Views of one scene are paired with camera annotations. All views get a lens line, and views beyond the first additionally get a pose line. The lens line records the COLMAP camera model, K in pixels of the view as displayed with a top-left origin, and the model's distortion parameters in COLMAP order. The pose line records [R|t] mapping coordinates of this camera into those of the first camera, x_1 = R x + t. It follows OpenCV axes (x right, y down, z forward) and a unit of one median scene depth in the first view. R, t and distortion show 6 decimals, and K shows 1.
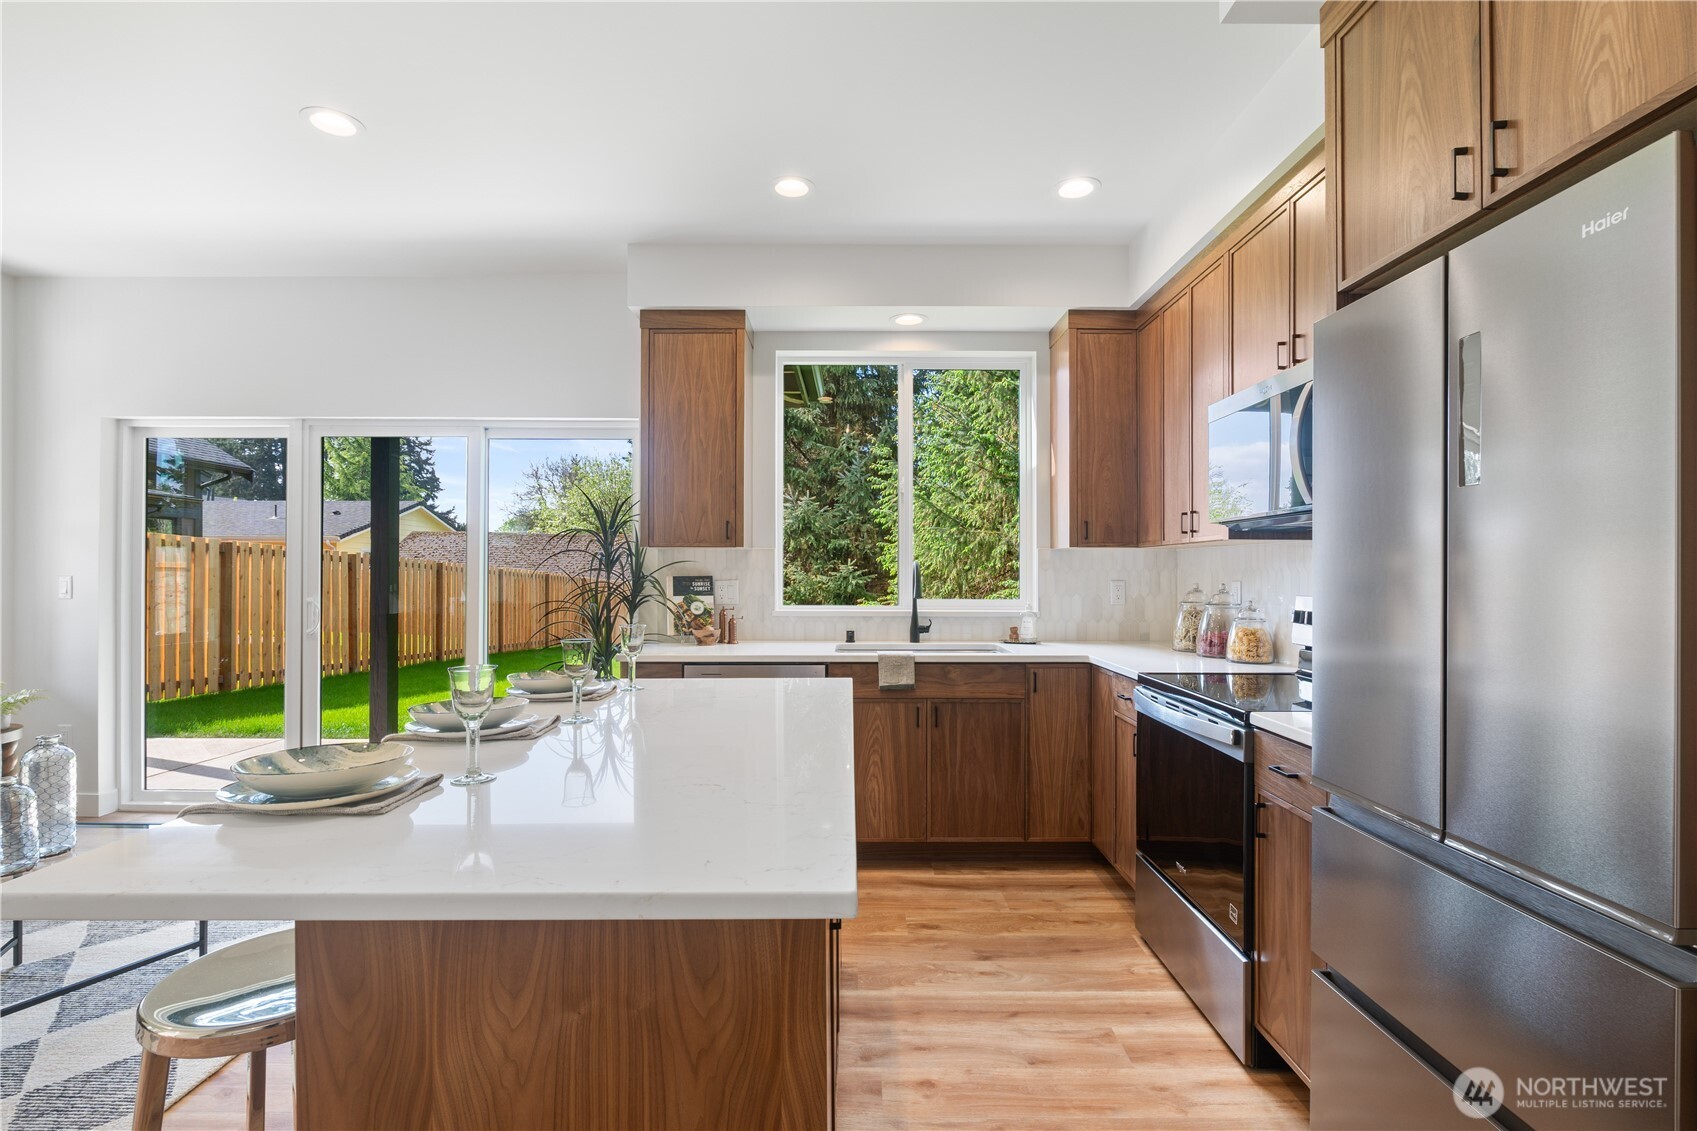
lens RADIAL K [[776.9, 0, 853.6], [0, 776.9, 564.7], [0, 0, 1]] dist [-0.016189, -0.000849]
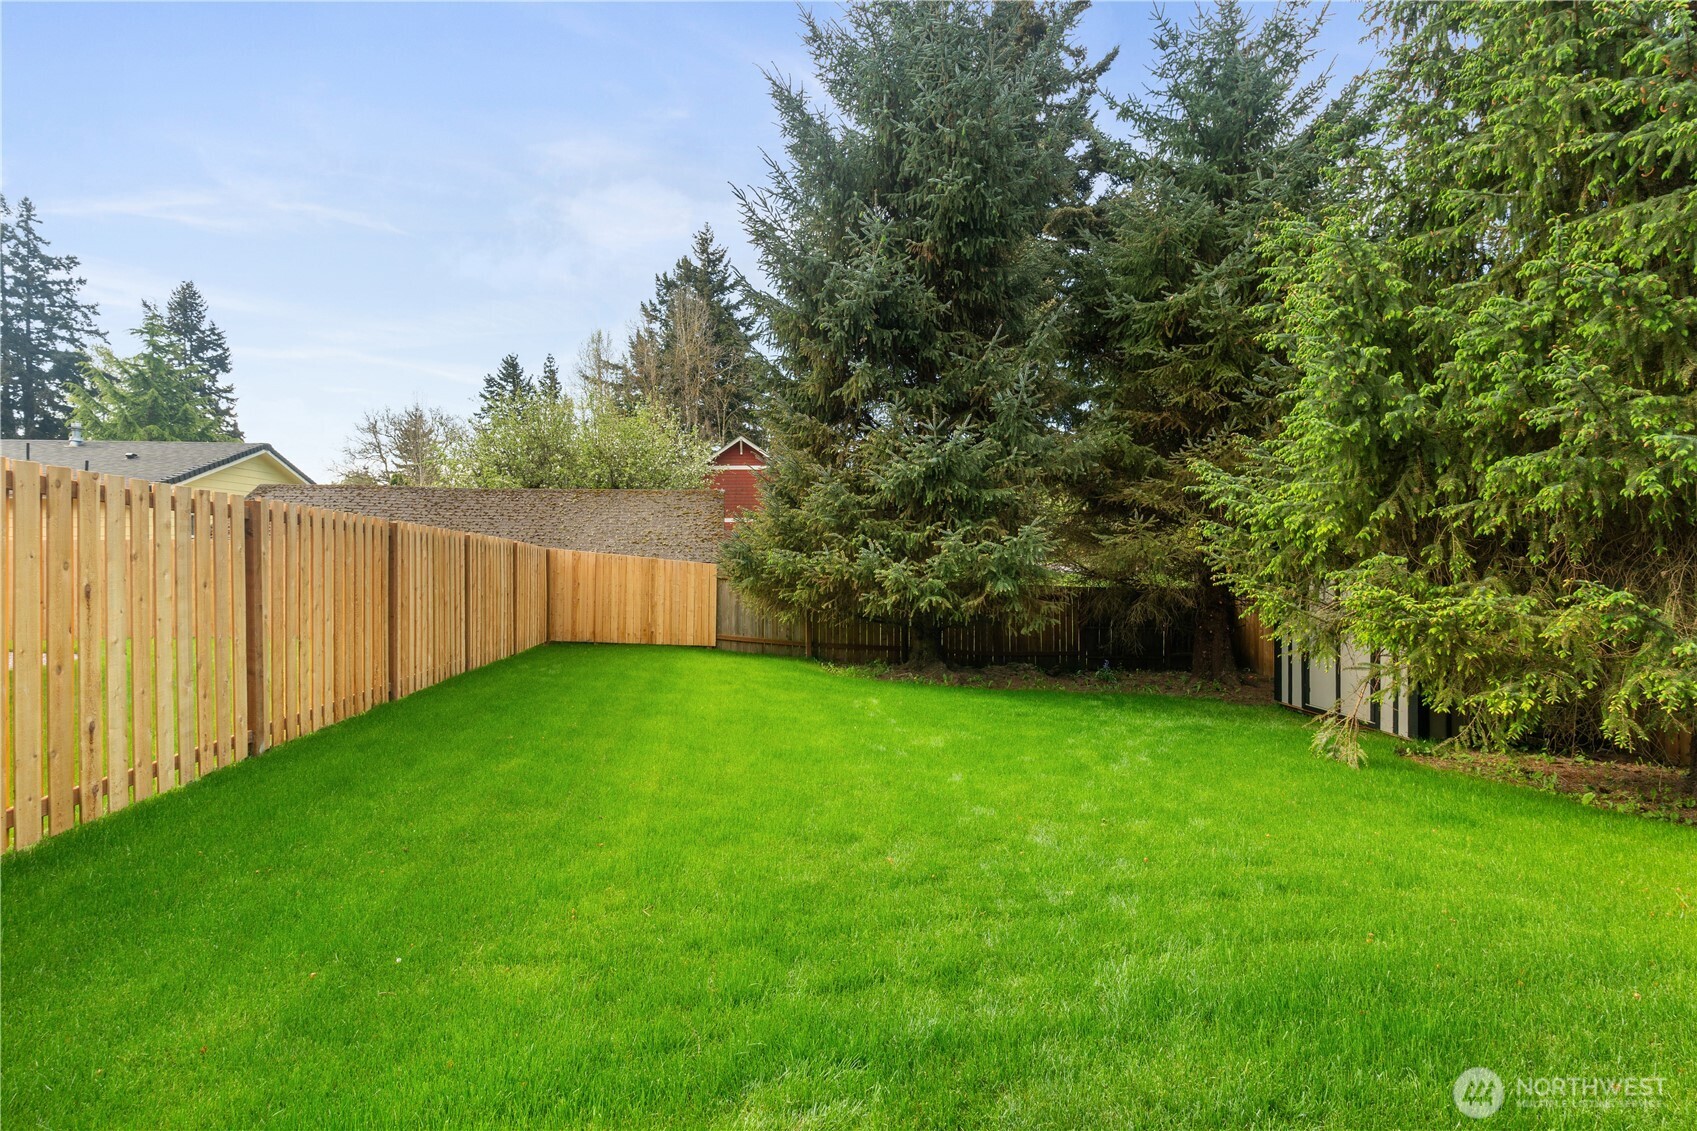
lens RADIAL K [[812.2, 0, 847.4], [0, 812.2, 533.3], [0, 0, 1]] dist [0.011016, -0.000727]
pose [[0.988936, -0.004967, 0.148258, -0.848919], [0.004865, 0.999988, 0.001054, 0.014779], [-0.148261, -0.000321, 0.988948, 1.052504]]
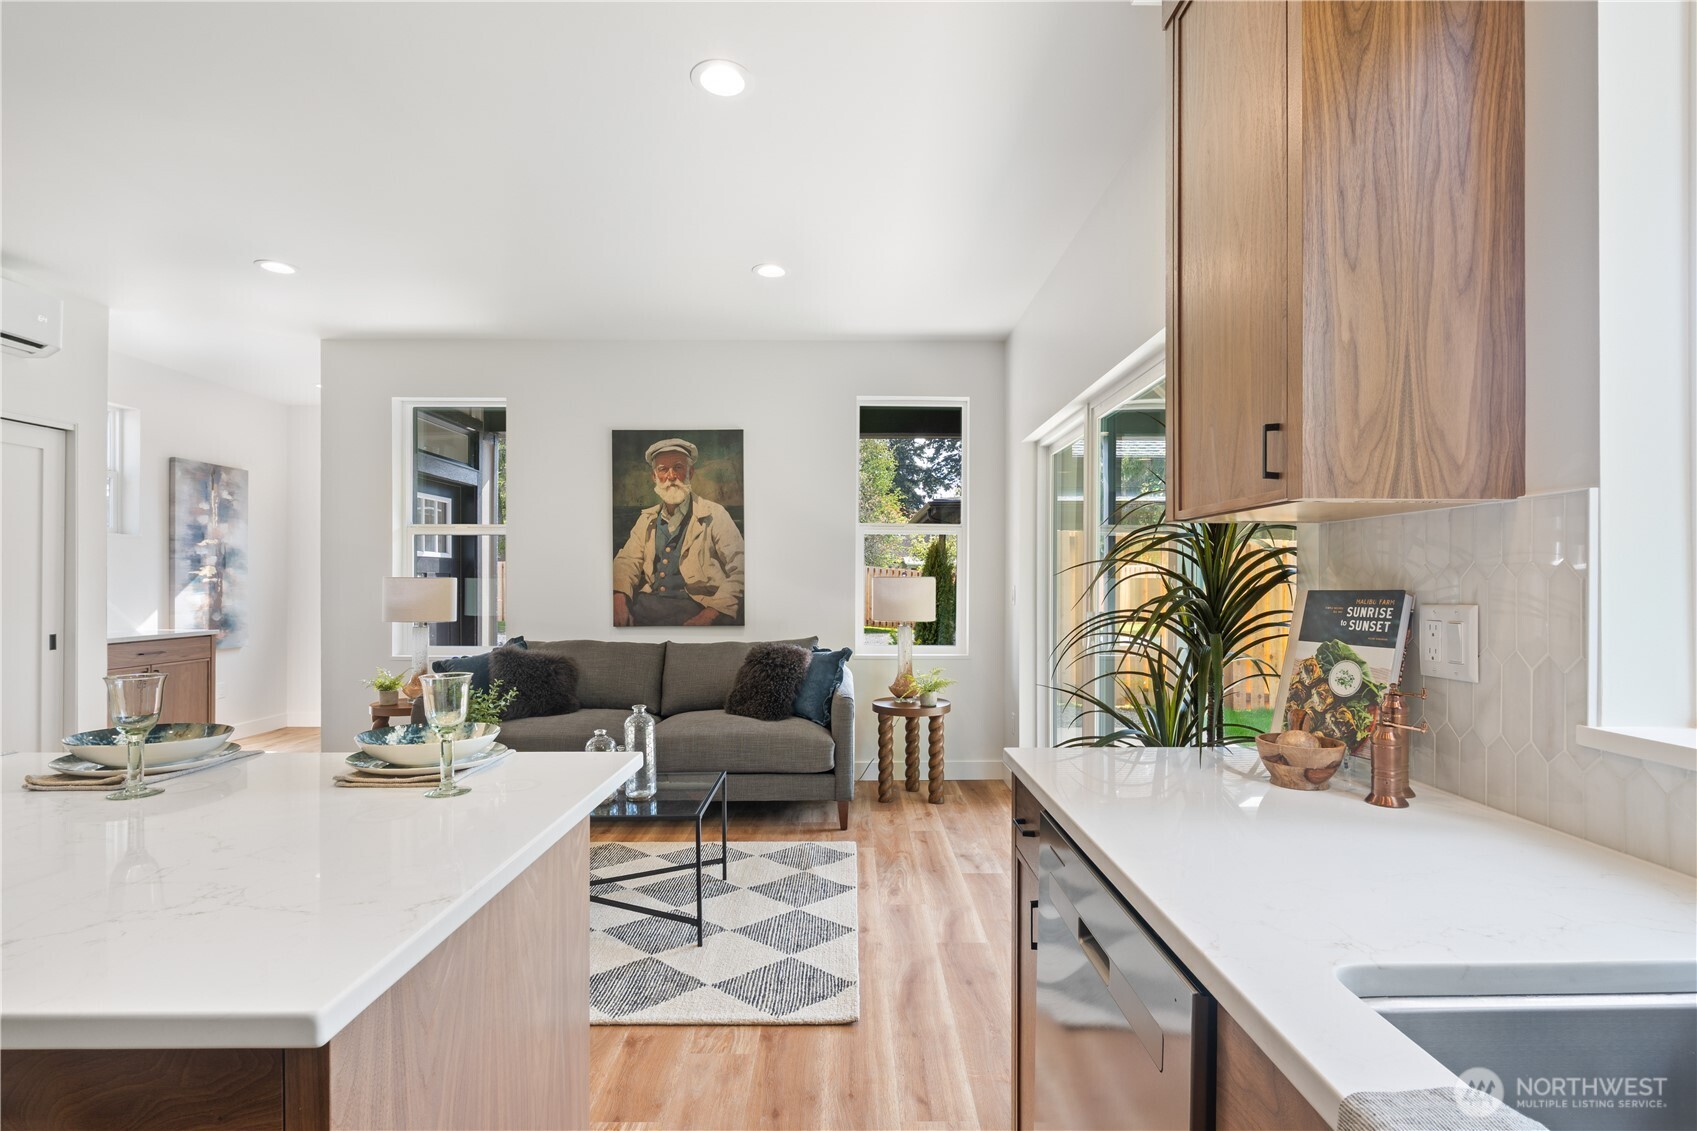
lens RADIAL K [[780.9, 0, 850.2], [0, 780.9, 581.8], [0, 0, 1]] dist [-0.017091, -0.000076]
pose [[0.009739, -0.001416, -0.999952, 0.111628], [0.005241, 0.999985, -0.001365, 0.007105], [0.999939, -0.005228, 0.009747, 0.541715]]
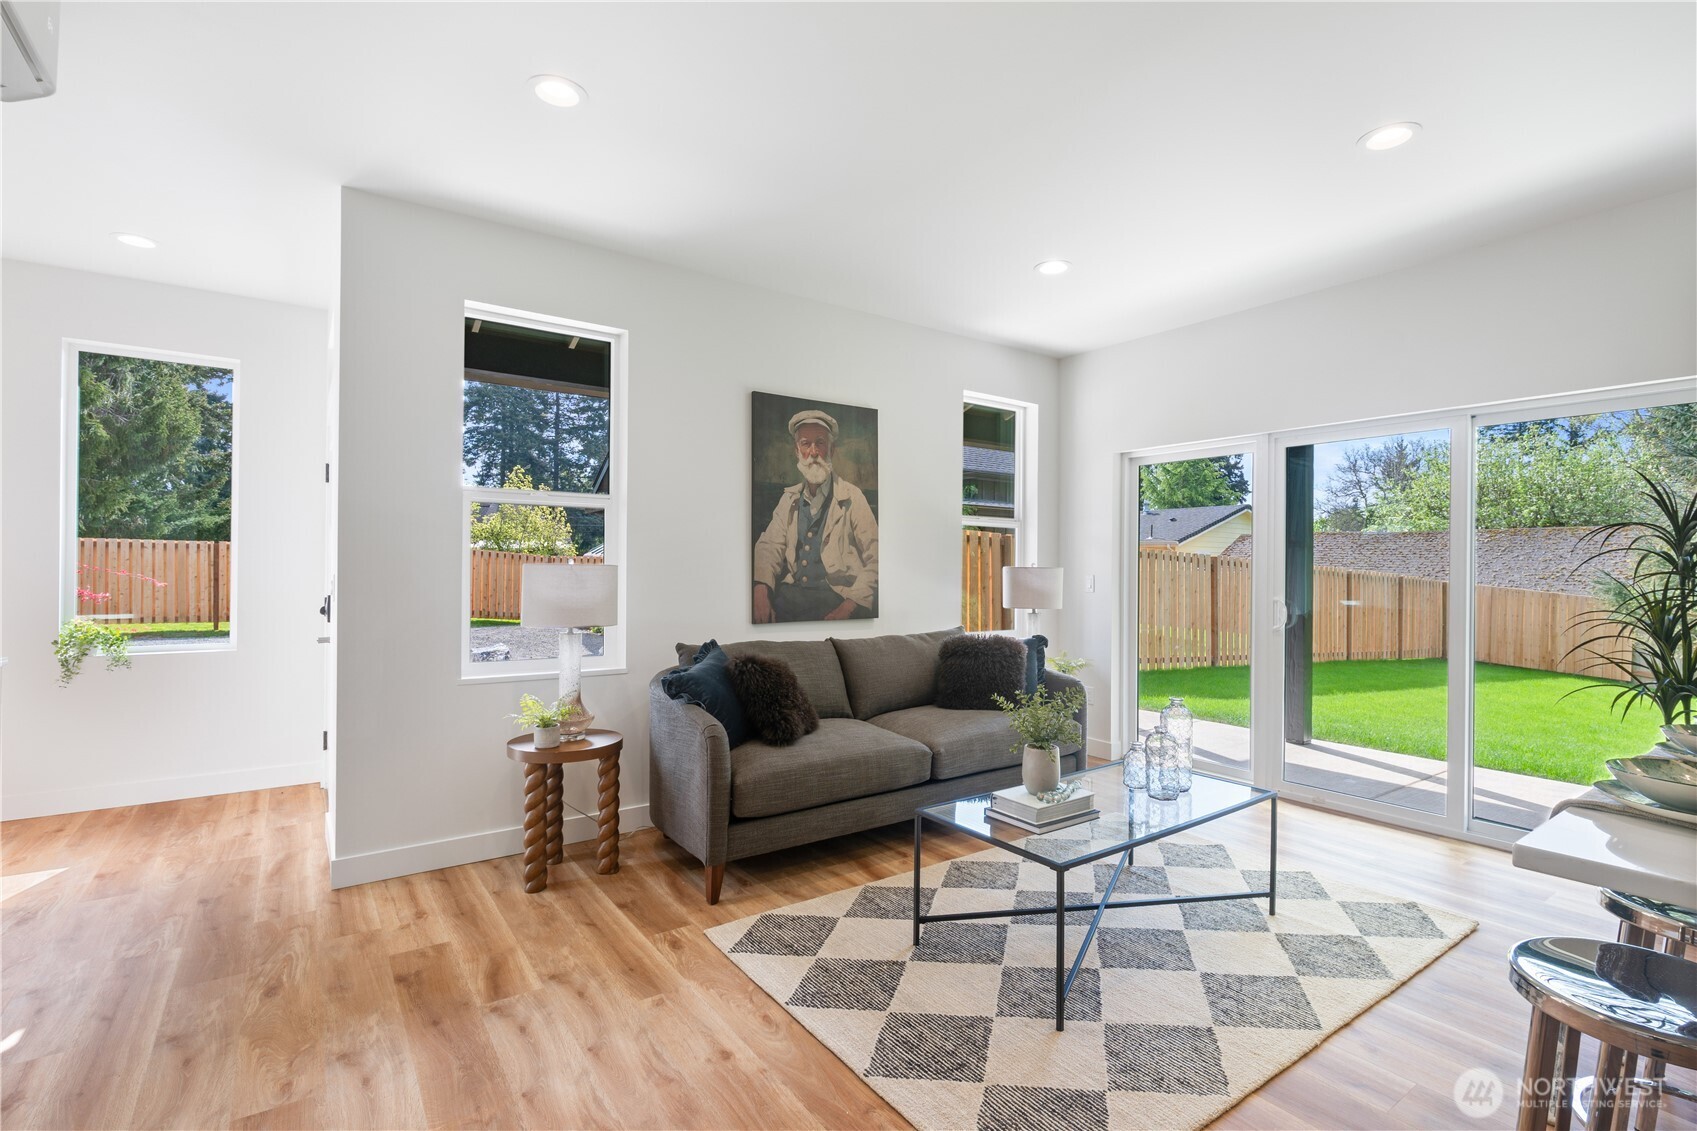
lens RADIAL K [[776.9, 0, 853.6], [0, 776.9, 564.7], [0, 0, 1]] dist [-0.016189, -0.000849]
pose [[0.573178, -0.001961, -0.819428, -0.116943], [-0.000011, 0.999997, -0.002400, 0.000097], [0.819431, 0.001385, 0.573176, -0.084367]]
